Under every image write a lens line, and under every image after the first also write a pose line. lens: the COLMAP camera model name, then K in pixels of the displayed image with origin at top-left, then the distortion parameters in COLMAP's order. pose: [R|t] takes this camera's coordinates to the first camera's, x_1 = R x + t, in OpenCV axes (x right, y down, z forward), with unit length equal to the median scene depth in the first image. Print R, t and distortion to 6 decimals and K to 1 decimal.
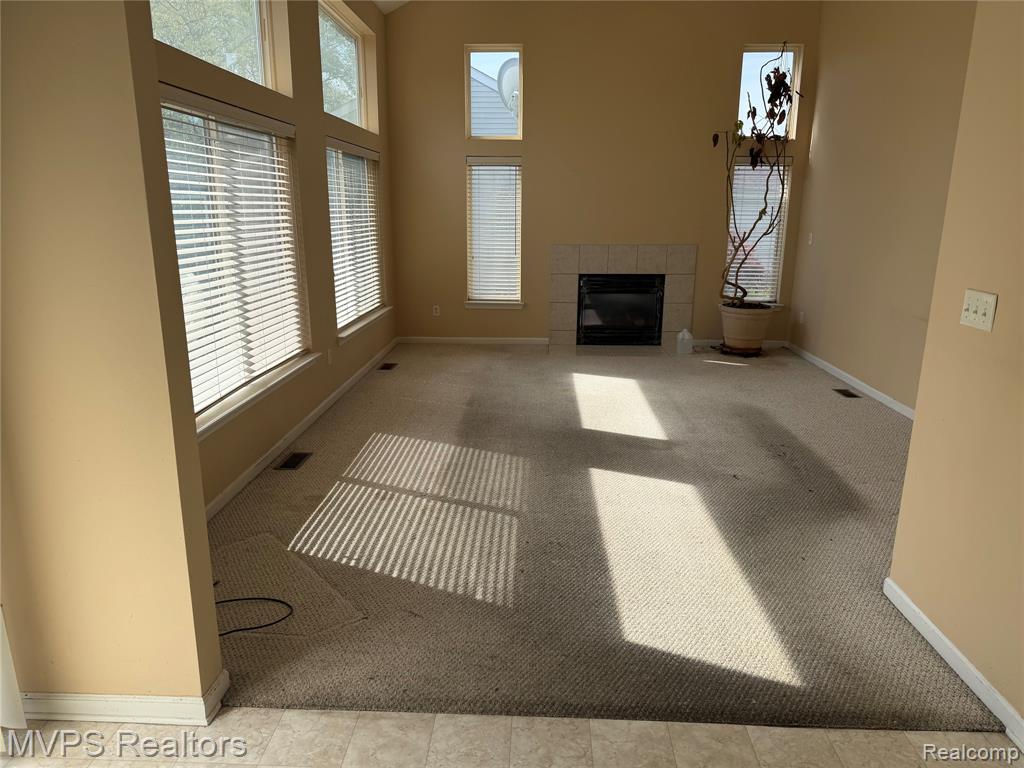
lens RADIAL K [[721.6, 0, 512.0], [0, 721.6, 384.0], [0, 0, 1]] dist [0.097773, -0.132895]
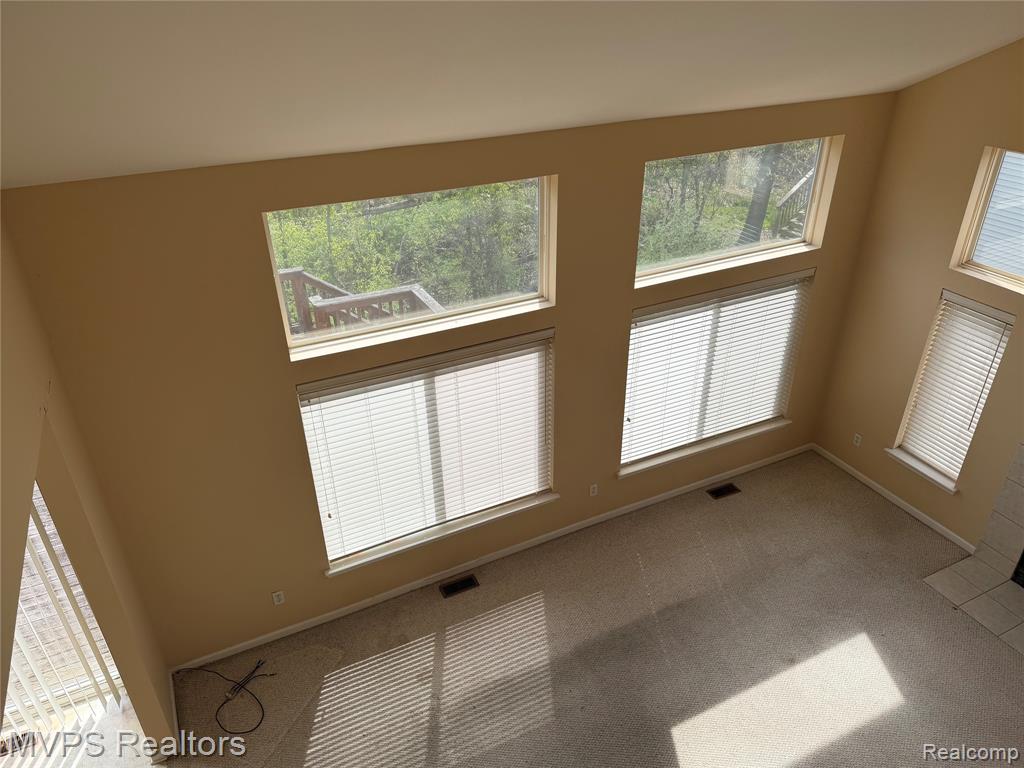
lens RADIAL K [[721.6, 0, 512.0], [0, 721.6, 384.0], [0, 0, 1]] dist [0.097773, -0.132895]
pose [[0.471676, 0.407070, -0.782187, 0.513841], [-0.180943, 0.912868, 0.365967, -0.601863], [0.863007, -0.031086, 0.504234, 0.378968]]
